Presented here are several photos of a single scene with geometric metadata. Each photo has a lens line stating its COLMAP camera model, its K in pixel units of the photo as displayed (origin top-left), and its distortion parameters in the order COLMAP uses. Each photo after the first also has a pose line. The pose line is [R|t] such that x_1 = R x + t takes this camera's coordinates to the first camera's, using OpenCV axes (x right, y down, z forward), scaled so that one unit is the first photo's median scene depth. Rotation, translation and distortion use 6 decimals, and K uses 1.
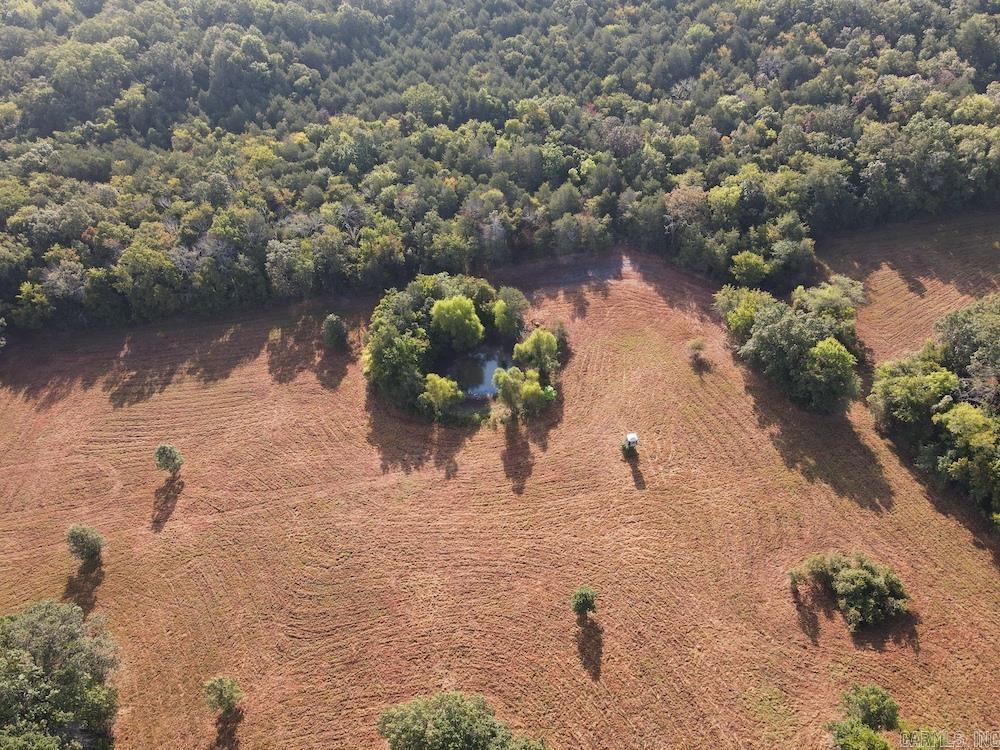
lens RADIAL K [[729.7, 0, 499.8], [0, 729.7, 379.4], [0, 0, 1]] dist [0.002734, 0.013115]
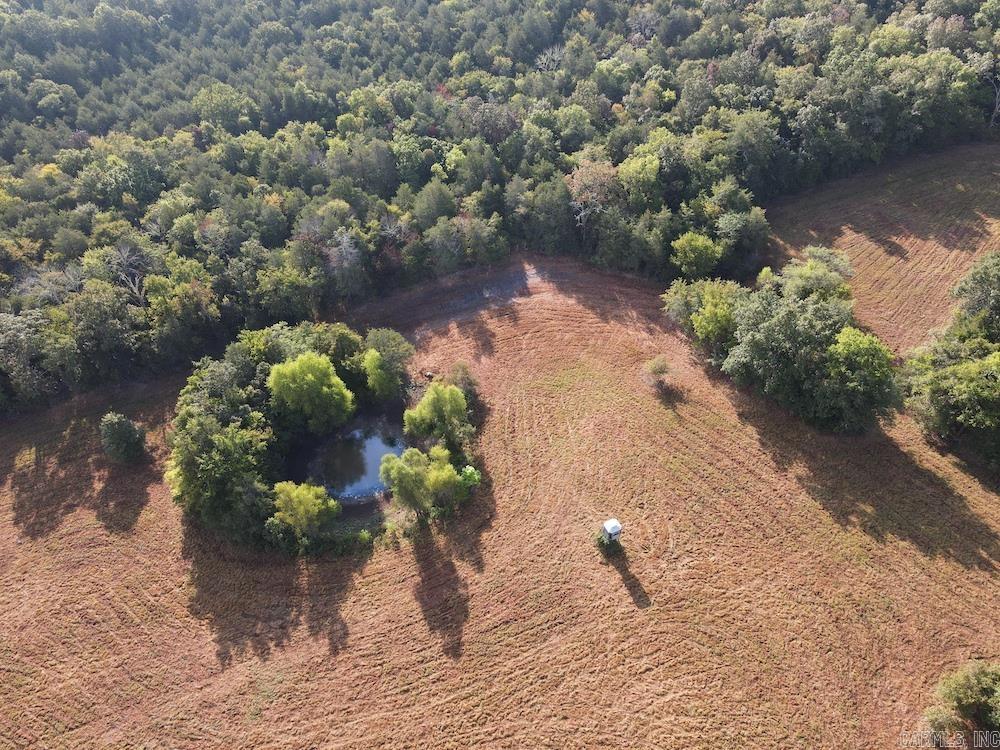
lens RADIAL K [[735.6, 0, 498.1], [0, 735.6, 374.9], [0, 0, 1]] dist [-0.005477, 0.036283]
pose [[0.971418, -0.165200, 0.170460, -0.004466], [0.174927, 0.983615, -0.043610, -0.032716], [-0.160463, 0.072182, 0.984399, 0.292282]]
